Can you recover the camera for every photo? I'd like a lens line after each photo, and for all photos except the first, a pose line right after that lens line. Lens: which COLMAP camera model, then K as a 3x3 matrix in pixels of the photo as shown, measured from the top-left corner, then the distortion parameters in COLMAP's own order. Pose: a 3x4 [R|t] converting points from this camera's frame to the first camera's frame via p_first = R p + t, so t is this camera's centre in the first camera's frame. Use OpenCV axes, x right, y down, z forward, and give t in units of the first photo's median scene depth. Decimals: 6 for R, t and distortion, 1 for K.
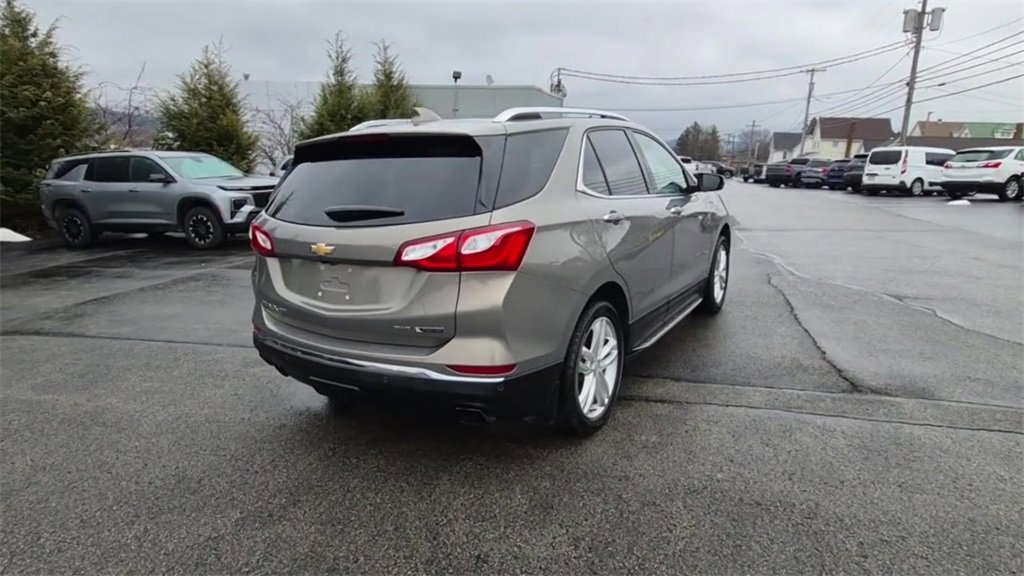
lens RADIAL K [[592.4, 0, 507.5], [0, 592.4, 296.6], [0, 0, 1]] dist [0.006945, -0.004606]
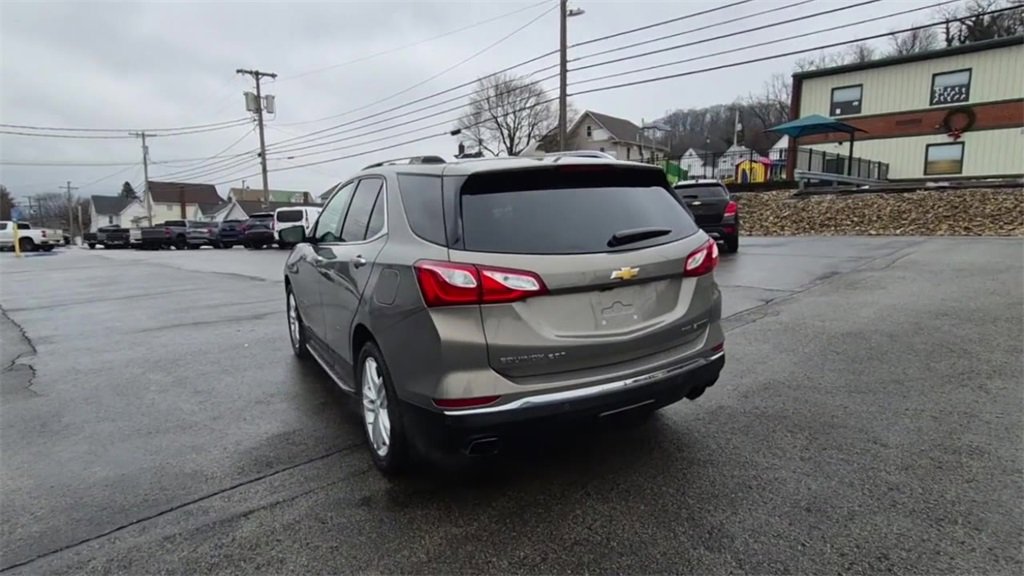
lens RADIAL K [[592.4, 0, 510.0], [0, 592.4, 285.9], [0, 0, 1]] dist [0.006945, -0.004606]
pose [[0.484107, -0.115656, 0.867332, -0.323227], [0.221441, 0.975152, 0.006435, -0.027293], [-0.846525, 0.188948, 0.497689, 0.169116]]
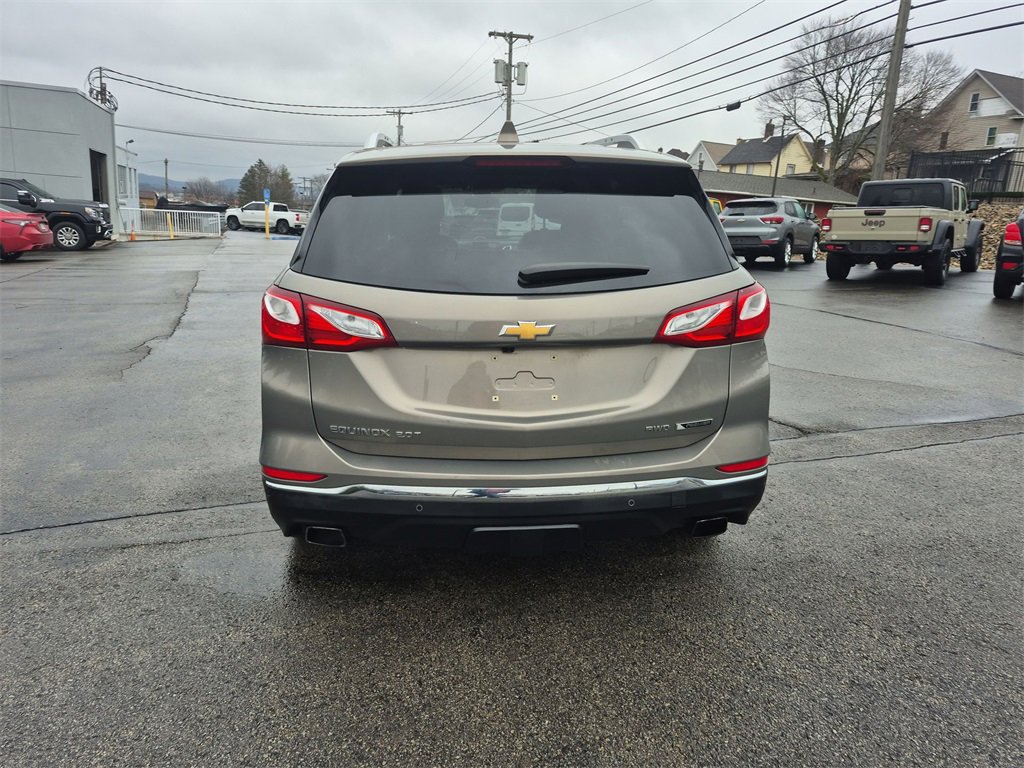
lens RADIAL K [[719.1, 0, 503.5], [0, 719.1, 382.7], [0, 0, 1]] dist [0.069575, -0.059705]
pose [[0.805872, -0.110056, 0.581771, -0.203142], [0.104344, 0.993593, 0.043425, -0.014695], [-0.582823, 0.025709, 0.812192, 0.093761]]
